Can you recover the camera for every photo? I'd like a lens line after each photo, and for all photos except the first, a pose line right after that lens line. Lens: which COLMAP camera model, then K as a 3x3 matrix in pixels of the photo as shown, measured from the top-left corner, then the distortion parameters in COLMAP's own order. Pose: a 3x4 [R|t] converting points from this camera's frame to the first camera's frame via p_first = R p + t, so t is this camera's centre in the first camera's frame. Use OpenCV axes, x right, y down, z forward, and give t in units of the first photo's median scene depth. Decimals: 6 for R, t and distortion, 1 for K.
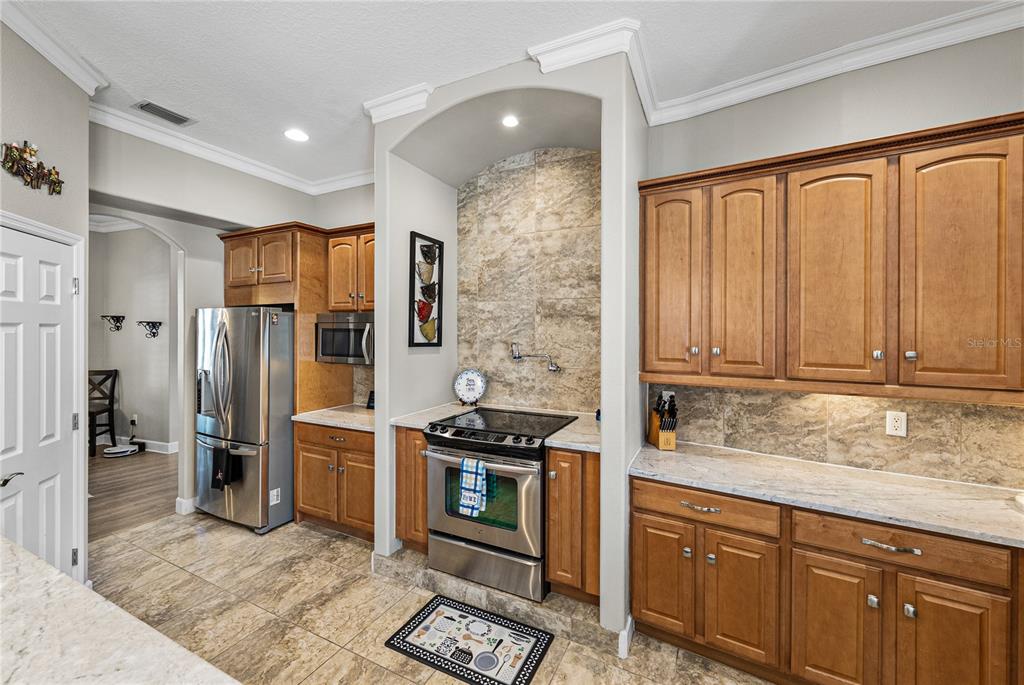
lens RADIAL K [[420.4, 0, 515.3], [0, 420.4, 330.9], [0, 0, 1]] dist [-0.003569, -0.000302]
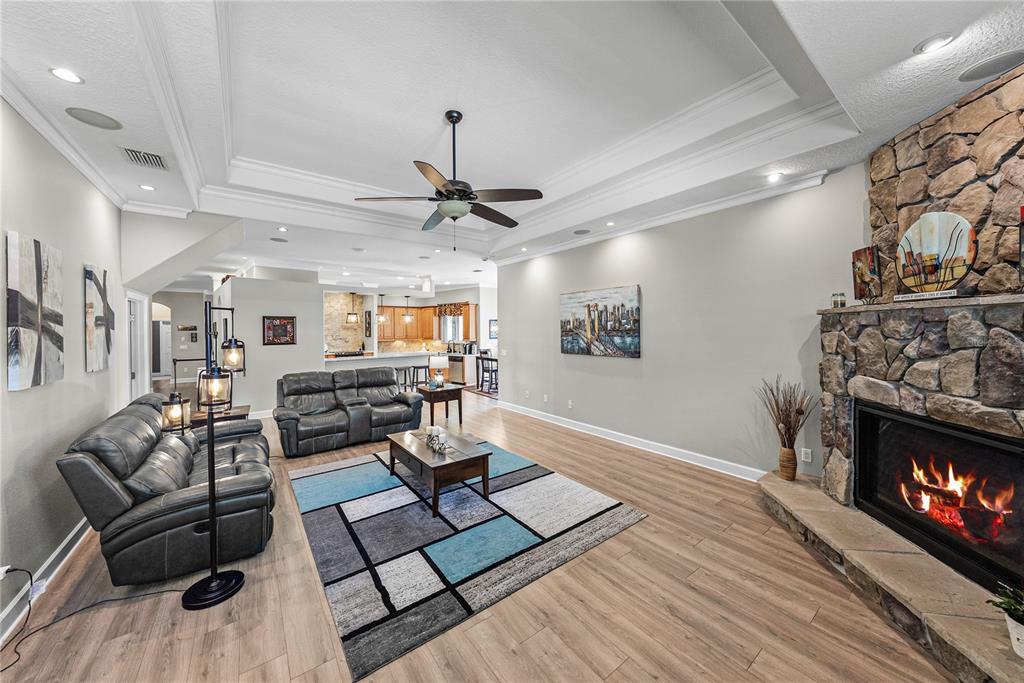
lens RADIAL K [[361.1, 0, 513.2], [0, 361.1, 331.5], [0, 0, 1]] dist [-0.001910, -0.000007]
pose [[0.347184, -0.013698, 0.937697, -3.975758], [0.012440, 0.999873, 0.010001, -0.034996], [-0.937715, 0.008192, 0.347310, -2.694996]]
